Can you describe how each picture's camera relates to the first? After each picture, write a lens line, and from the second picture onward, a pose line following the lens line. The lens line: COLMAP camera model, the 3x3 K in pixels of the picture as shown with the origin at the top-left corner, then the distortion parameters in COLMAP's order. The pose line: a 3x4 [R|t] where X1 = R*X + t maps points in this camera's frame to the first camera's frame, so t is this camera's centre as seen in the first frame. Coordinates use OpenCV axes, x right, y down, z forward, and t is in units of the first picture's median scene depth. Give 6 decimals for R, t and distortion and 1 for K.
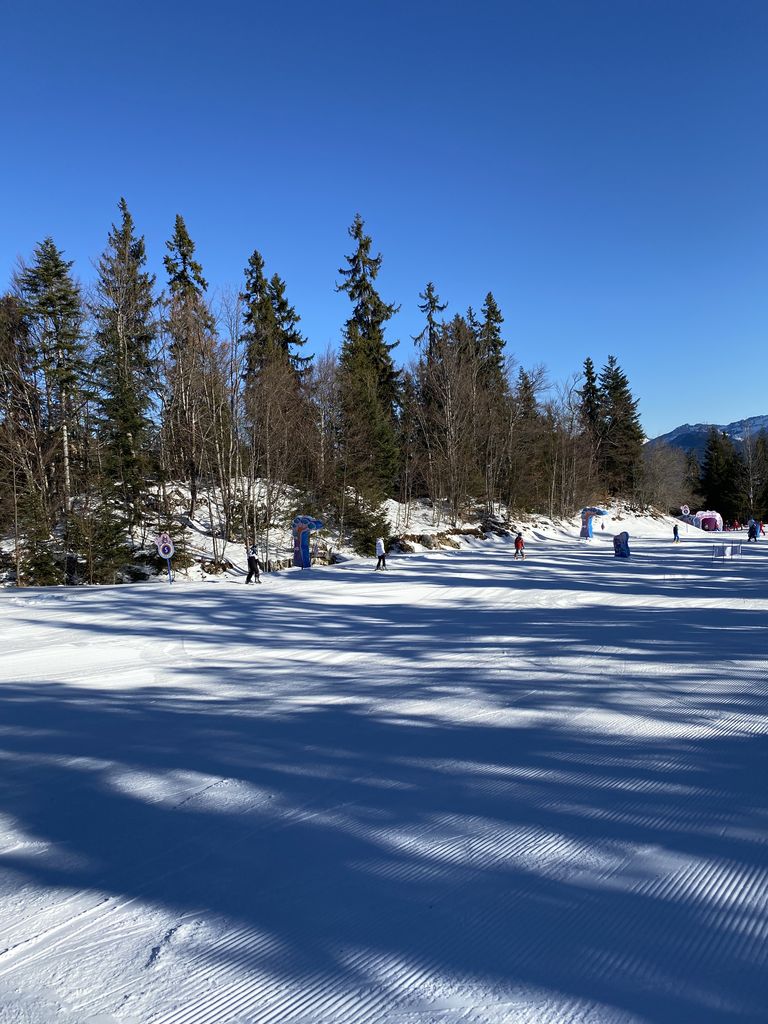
lens RADIAL K [[759.6, 0, 391.1], [0, 759.6, 516.3], [0, 0, 1]] dist [0.003261, -0.006388]
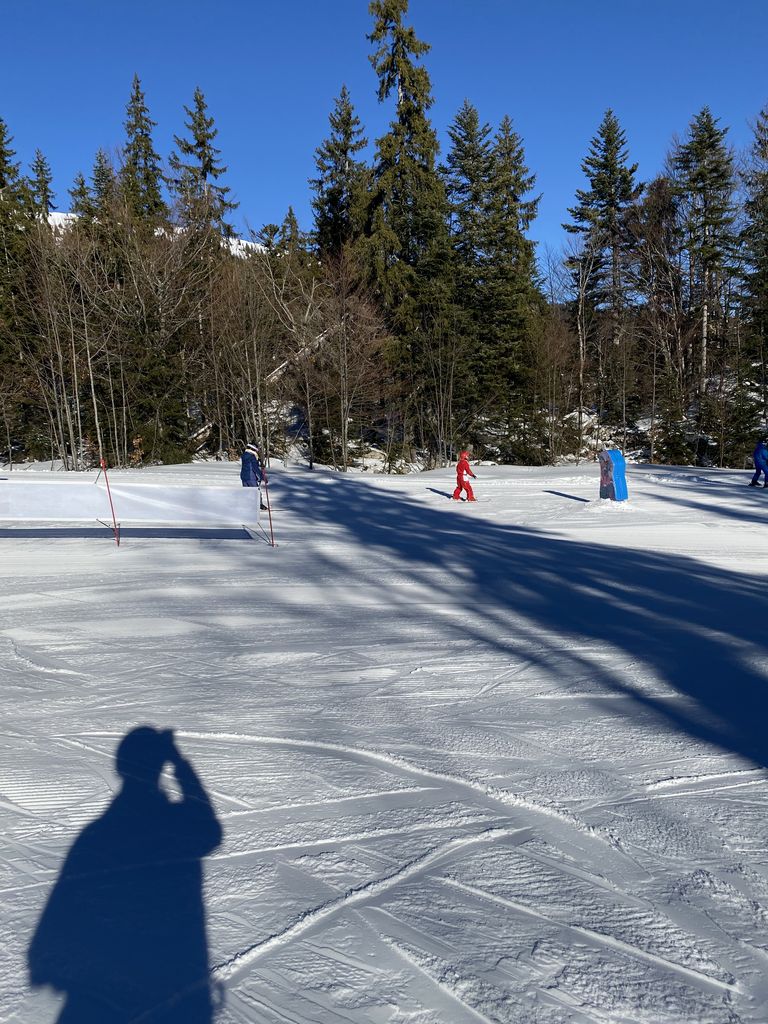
lens RADIAL K [[757.1, 0, 390.9], [0, 757.1, 507.2], [0, 0, 1]] dist [0.008503, -0.012524]
pose [[0.716670, 0.115936, -0.687709, -0.013415], [-0.017447, 0.988758, 0.148506, 0.000877], [0.697195, -0.094431, 0.710635, -0.013266]]
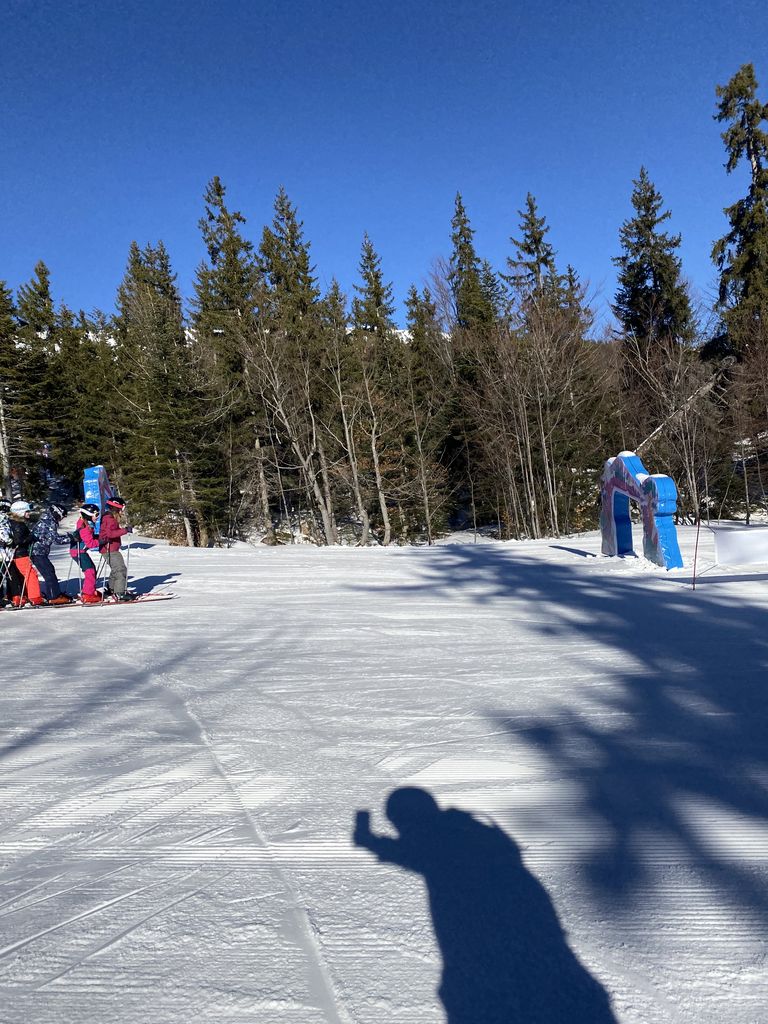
lens RADIAL K [[756.3, 0, 378.5], [0, 756.3, 516.8], [0, 0, 1]] dist [0.020620, -0.018913]
pose [[0.539879, 0.003977, -0.841733, -0.120775], [0.078488, 0.995394, 0.055044, -0.001326], [0.838075, -0.095782, 0.537080, -0.225359]]
